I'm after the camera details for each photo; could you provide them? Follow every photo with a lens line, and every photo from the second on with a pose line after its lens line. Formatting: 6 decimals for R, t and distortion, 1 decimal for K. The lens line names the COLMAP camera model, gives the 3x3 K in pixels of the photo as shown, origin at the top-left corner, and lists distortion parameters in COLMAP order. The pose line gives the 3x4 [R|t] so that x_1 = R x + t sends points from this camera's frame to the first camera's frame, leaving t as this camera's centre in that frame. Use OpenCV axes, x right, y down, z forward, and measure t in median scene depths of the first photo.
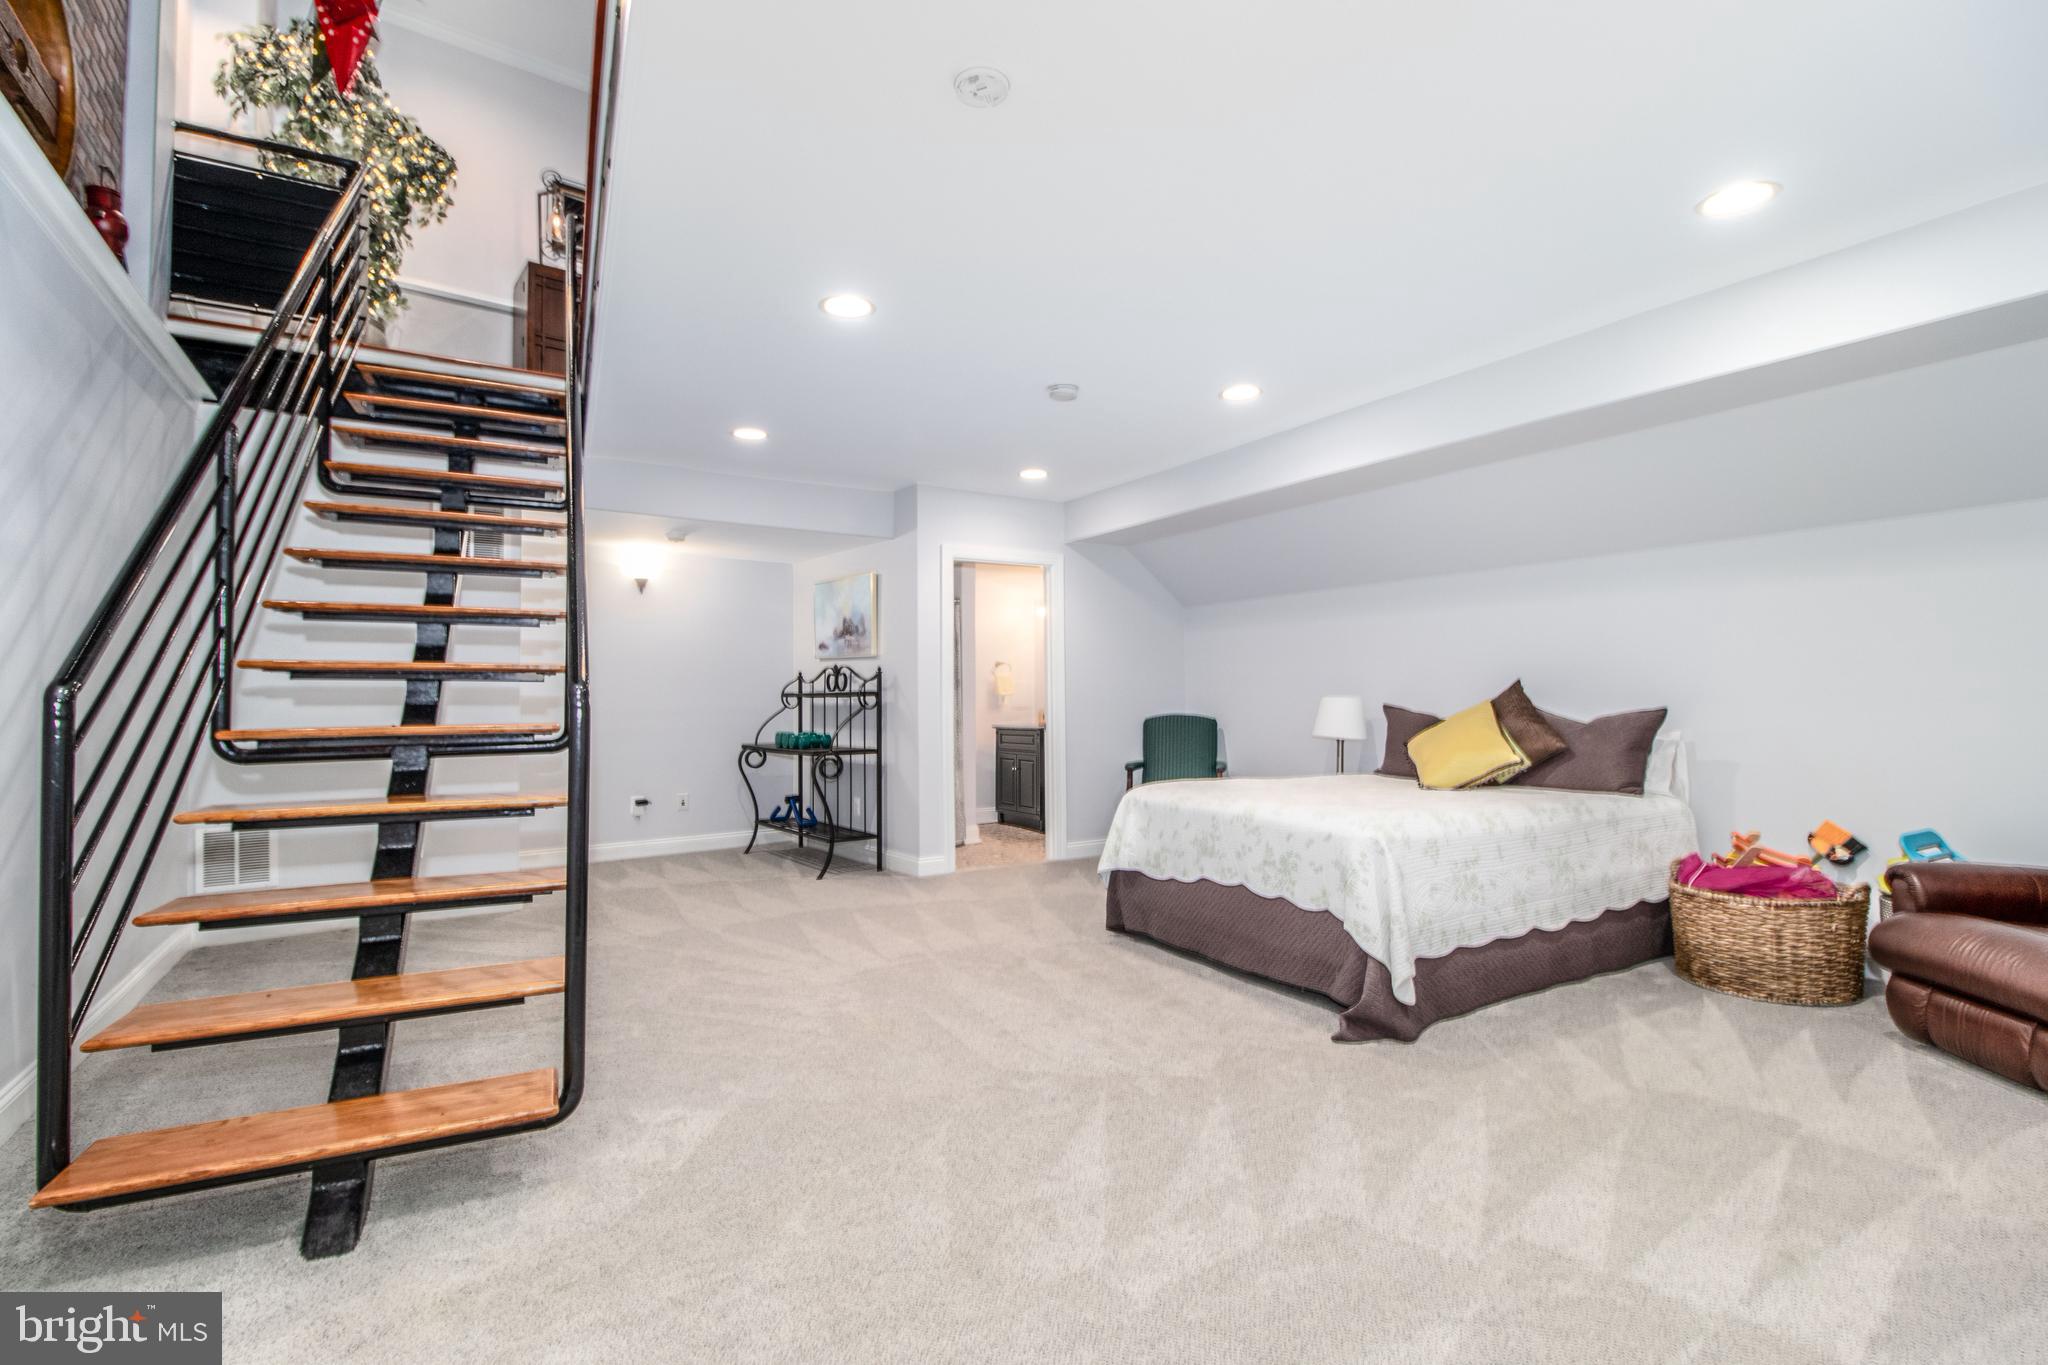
lens RADIAL K [[939.9, 0, 1032.0], [0, 939.9, 671.4], [0, 0, 1]] dist [0.025442, -0.016481]
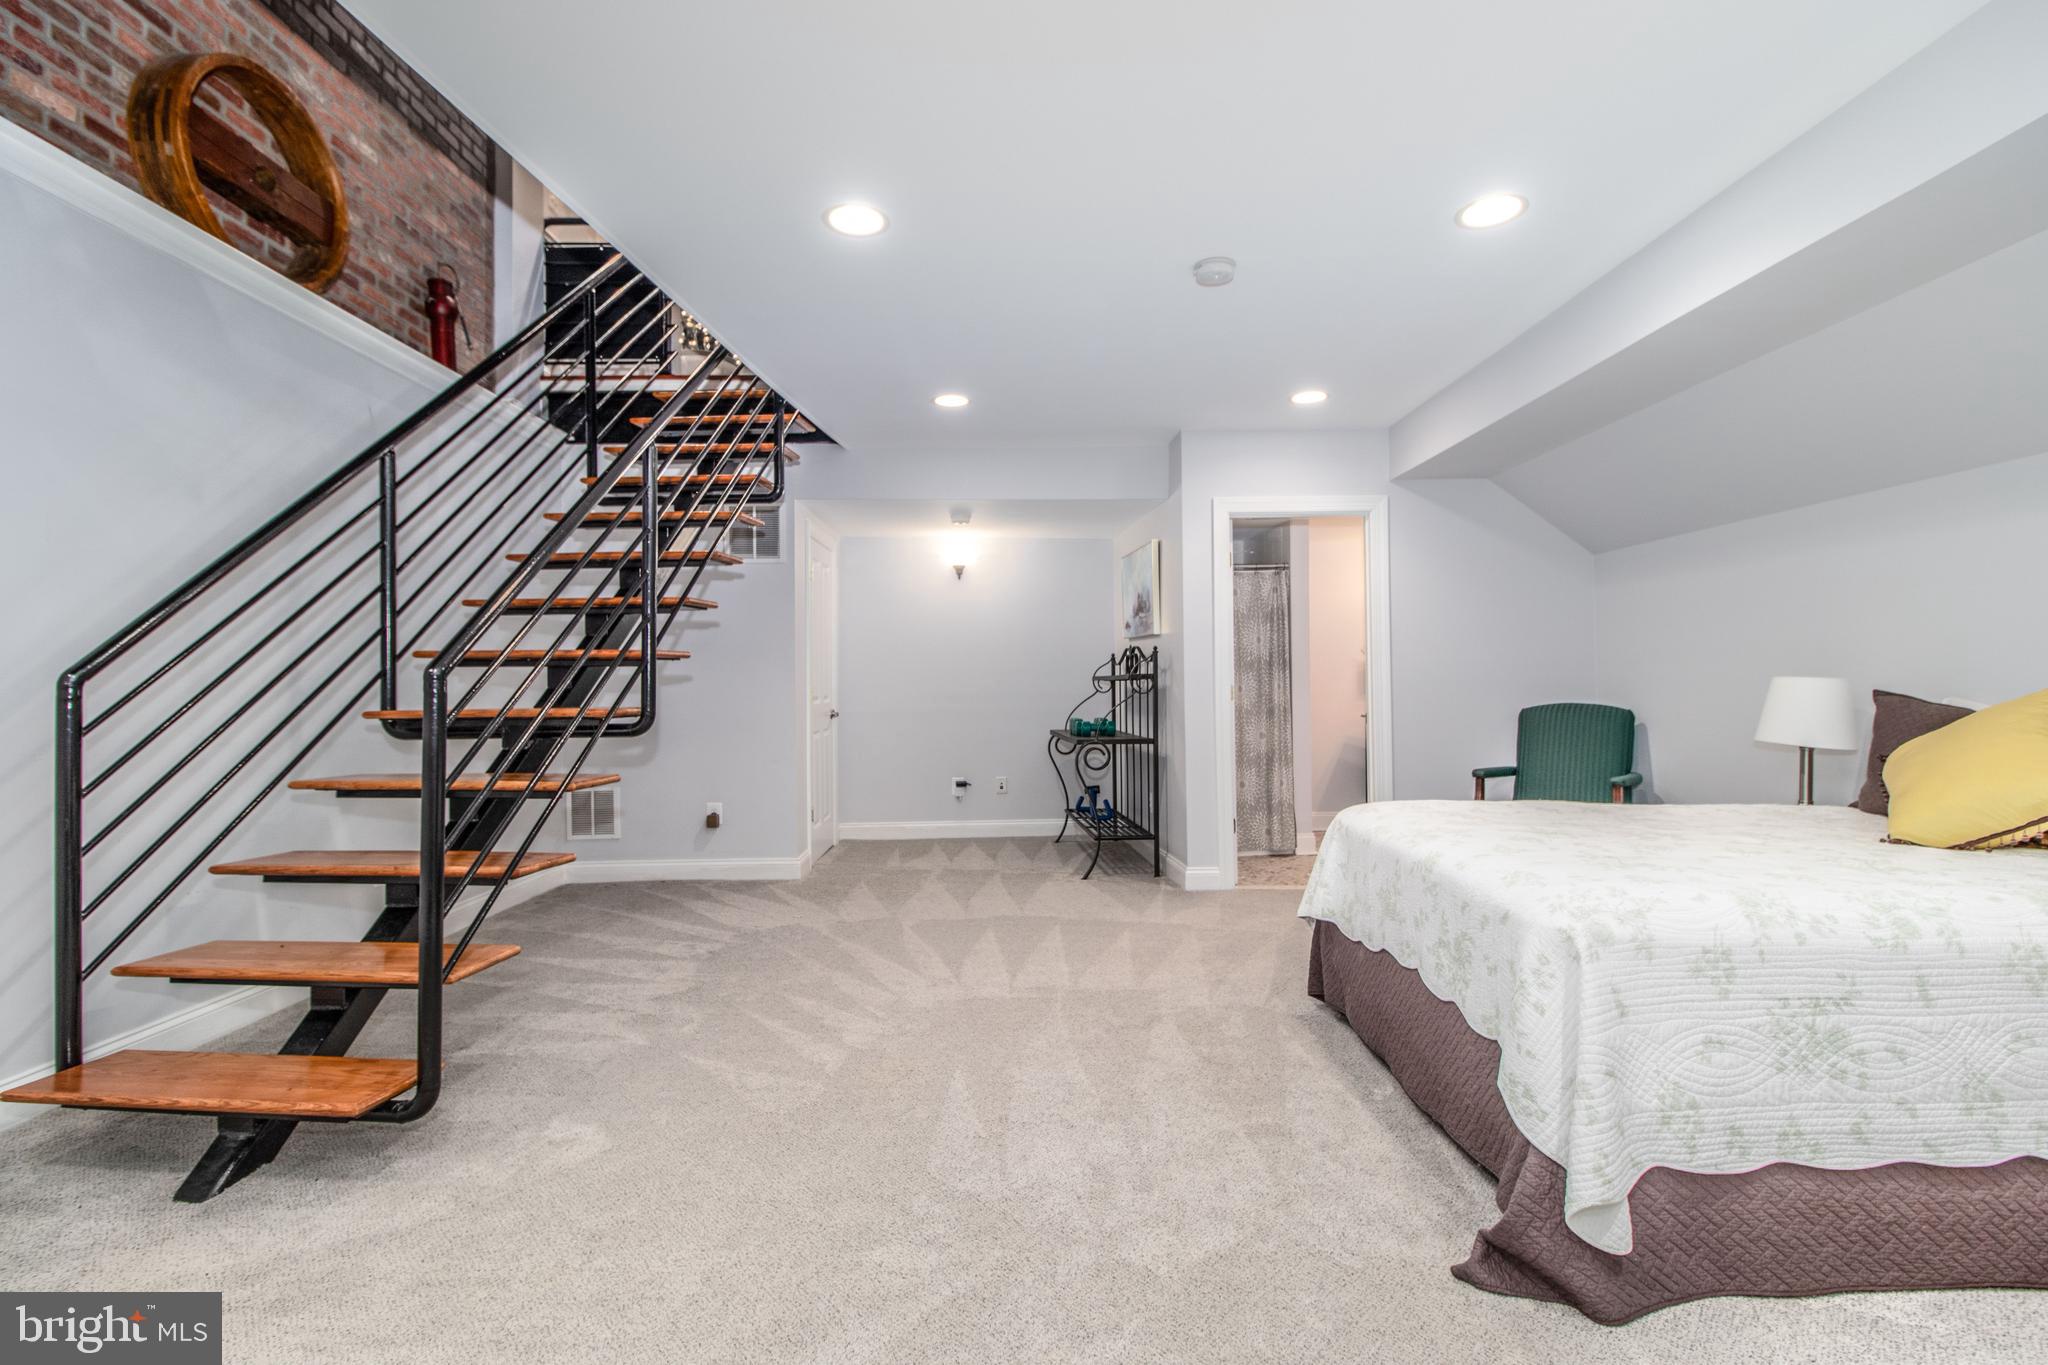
lens RADIAL K [[939.9, 0, 1032.0], [0, 939.9, 671.4], [0, 0, 1]] dist [0.025442, -0.016481]
pose [[0.850249, -0.008583, -0.526310, 0.282657], [0.017495, 0.999775, 0.011958, 0.008428], [0.526090, -0.019375, 0.850208, 0.263823]]
